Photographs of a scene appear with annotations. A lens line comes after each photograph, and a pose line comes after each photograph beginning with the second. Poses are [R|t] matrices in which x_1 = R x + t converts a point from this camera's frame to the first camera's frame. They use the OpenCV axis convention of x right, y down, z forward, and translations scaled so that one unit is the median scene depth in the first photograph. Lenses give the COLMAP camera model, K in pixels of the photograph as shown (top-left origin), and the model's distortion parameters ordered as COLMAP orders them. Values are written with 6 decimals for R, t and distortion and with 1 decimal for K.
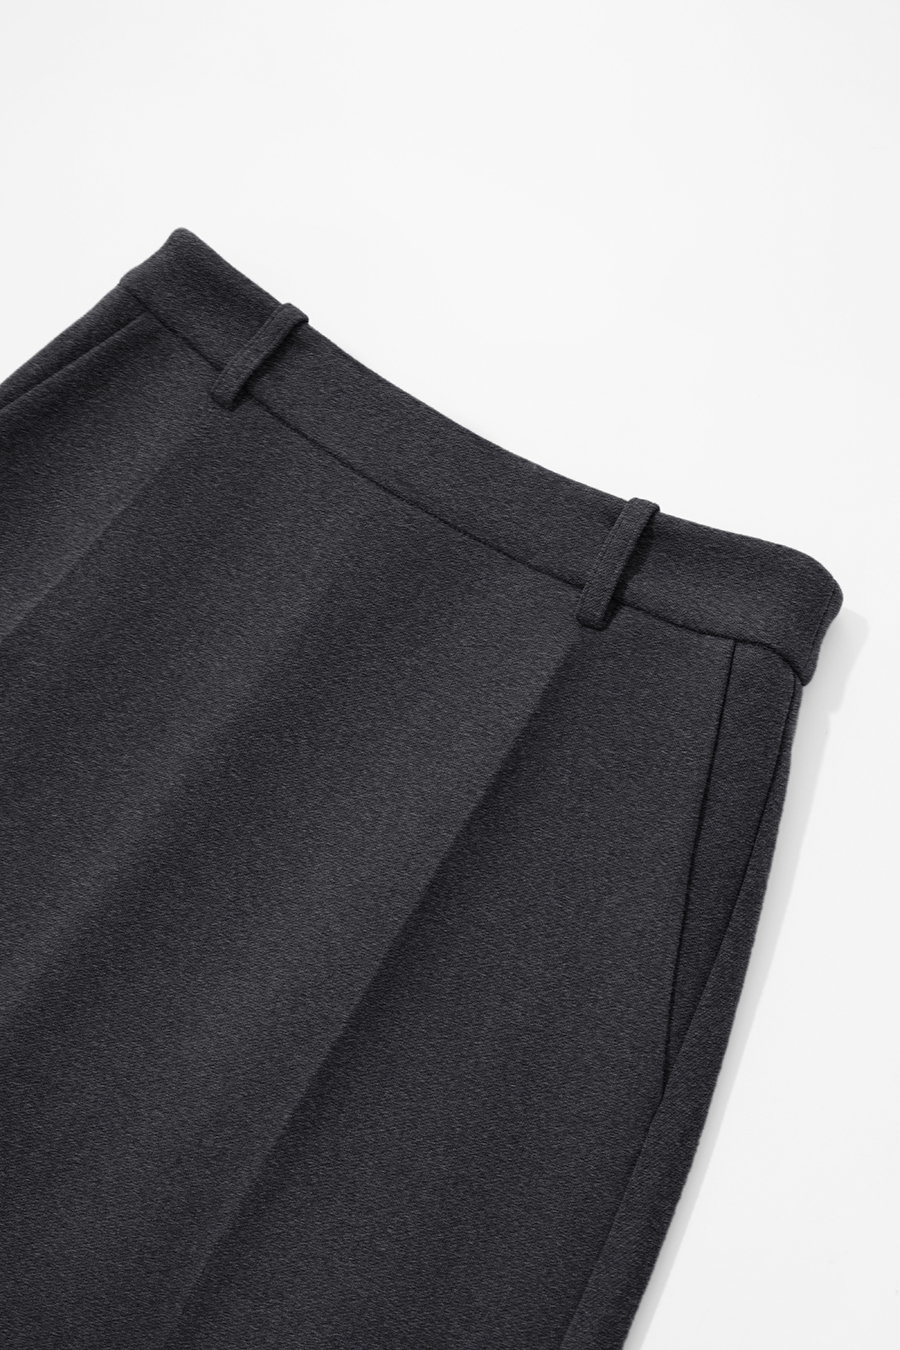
lens RADIAL K [[2723.5, 0, 449.5], [0, 2723.5, 675.3], [0, 0, 1]] dist [0.213747, 0.000000]
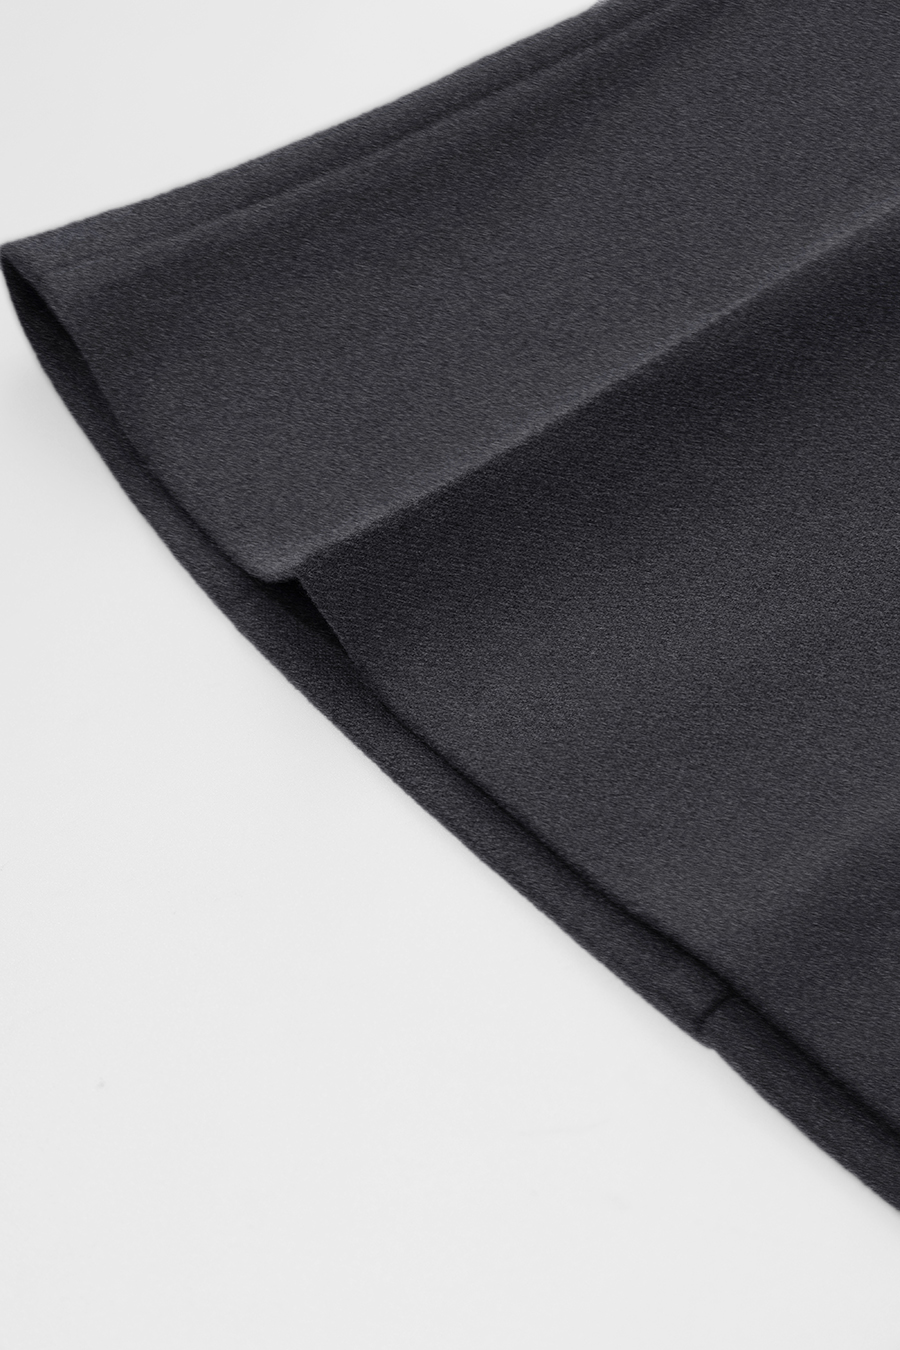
lens RADIAL K [[3251.1, 0, 448.6], [0, 3251.1, 673.2], [0, 0, 1]] dist [-0.064949, 0.000000]
pose [[0.993828, 0.014031, -0.110037, 0.006564], [0.015187, 0.965418, 0.260263, -0.018153], [0.109883, -0.260328, 0.959247, -0.194182]]
